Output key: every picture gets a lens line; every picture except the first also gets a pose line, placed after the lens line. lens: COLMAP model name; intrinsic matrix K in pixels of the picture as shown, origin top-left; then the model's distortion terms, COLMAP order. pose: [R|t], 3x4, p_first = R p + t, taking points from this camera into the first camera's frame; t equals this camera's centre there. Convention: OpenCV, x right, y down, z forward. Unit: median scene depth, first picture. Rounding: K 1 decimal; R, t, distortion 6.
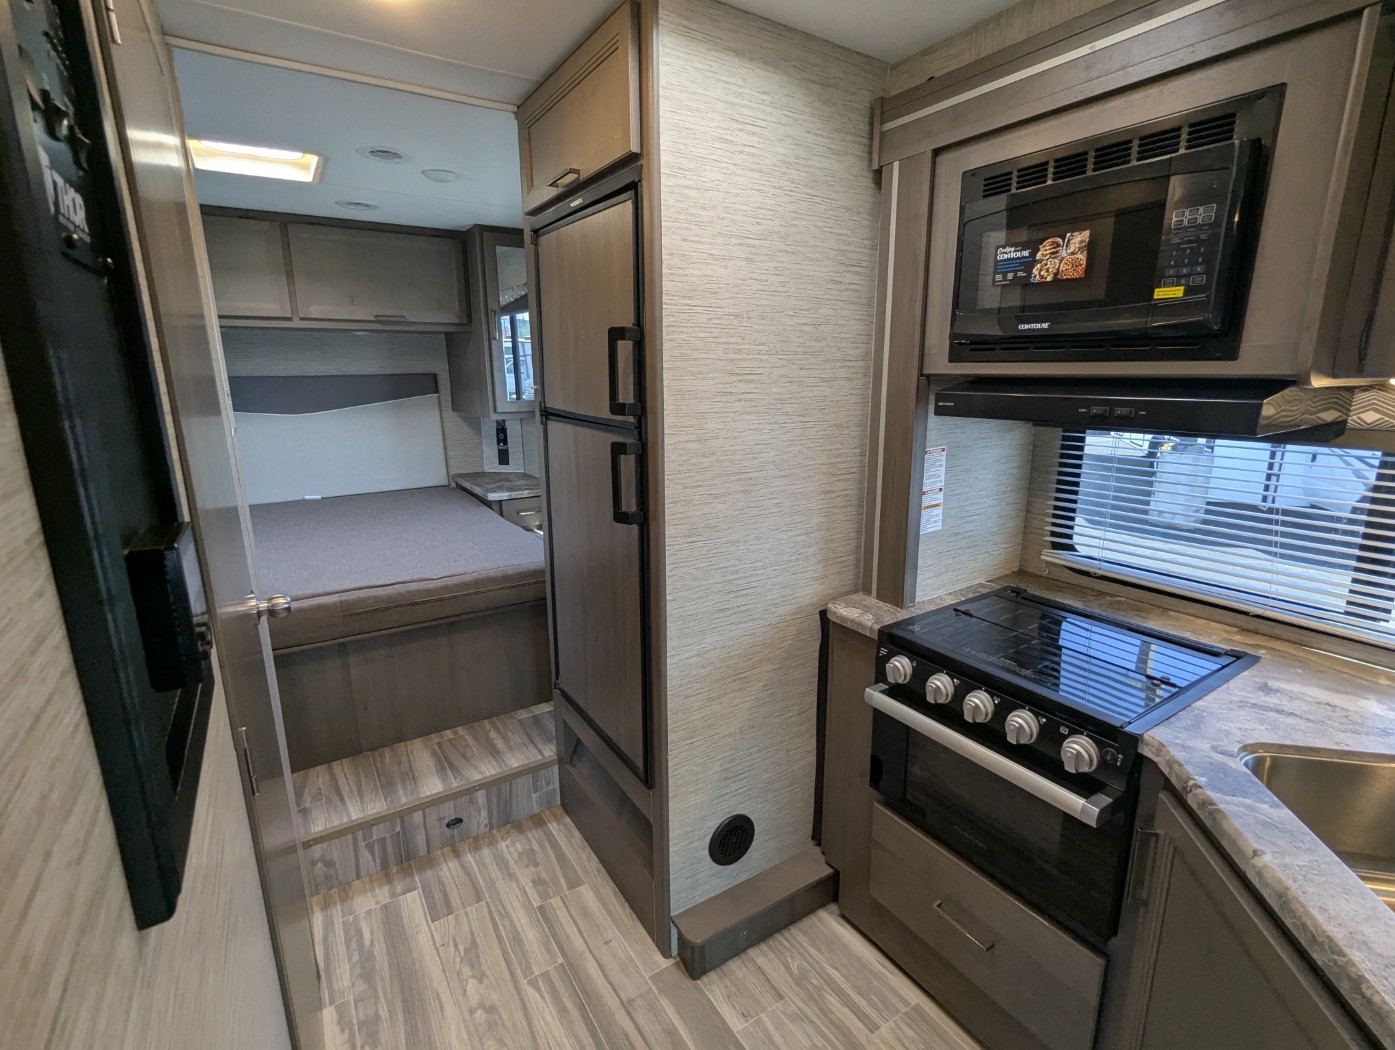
lens RADIAL K [[662.4, 0, 697.4], [0, 662.4, 526.2], [0, 0, 1]] dist [-0.002641, 0.001348]
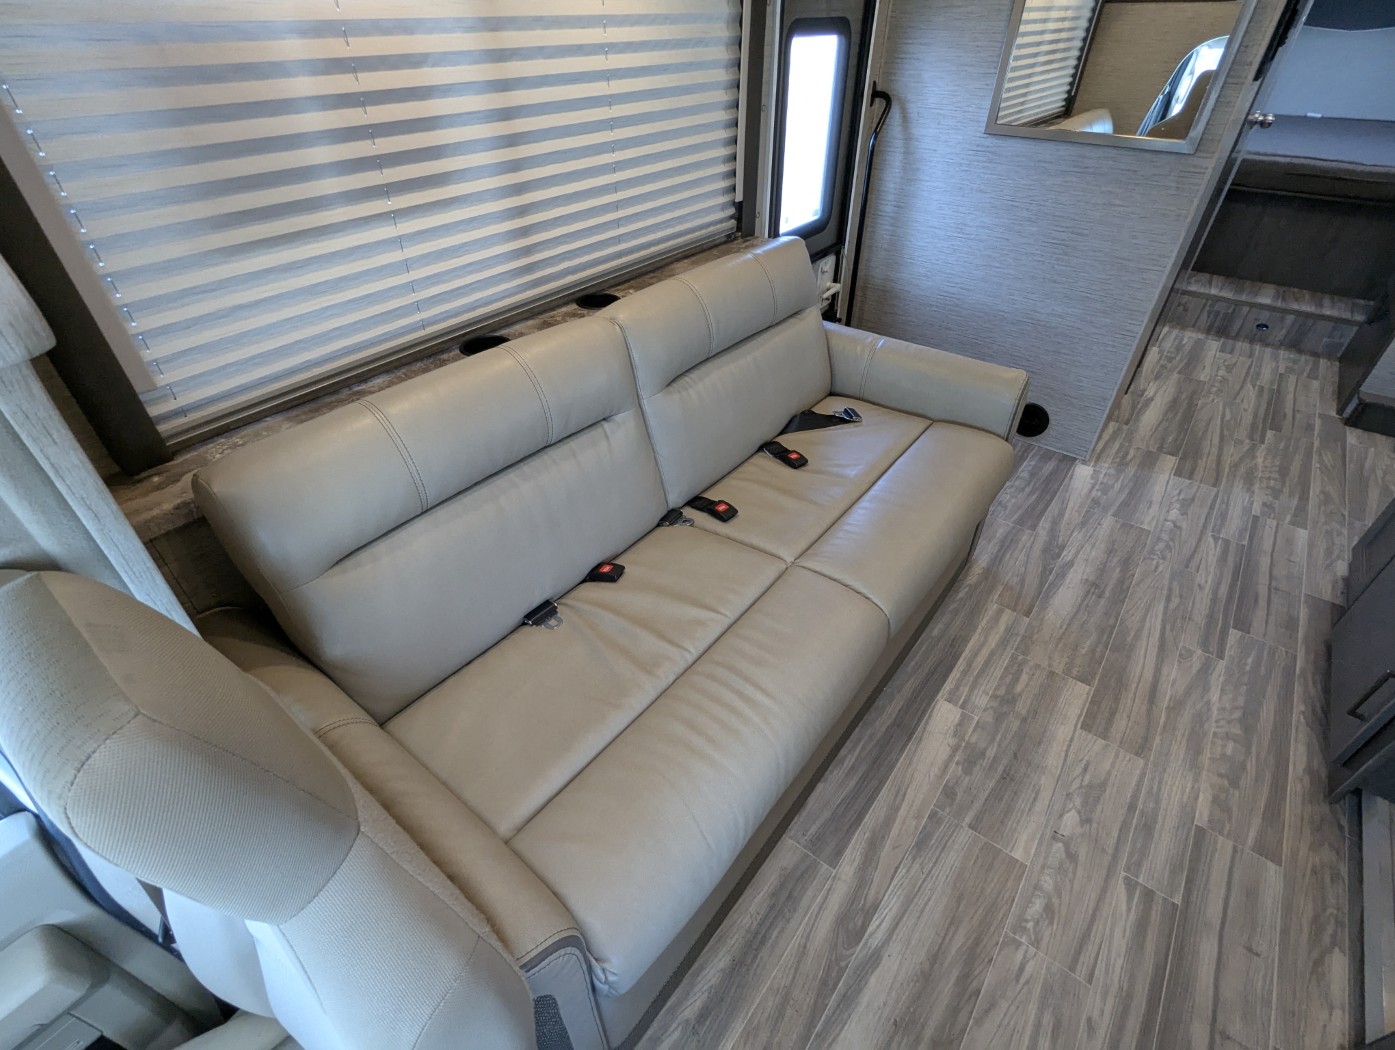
lens RADIAL K [[662.4, 0, 697.4], [0, 662.4, 526.2], [0, 0, 1]] dist [-0.002641, 0.001348]
pose [[0.336723, 0.588487, -0.735051, 0.813735], [-0.218156, 0.808154, 0.547078, 0.324164], [0.915983, -0.023858, 0.400506, -1.172116]]
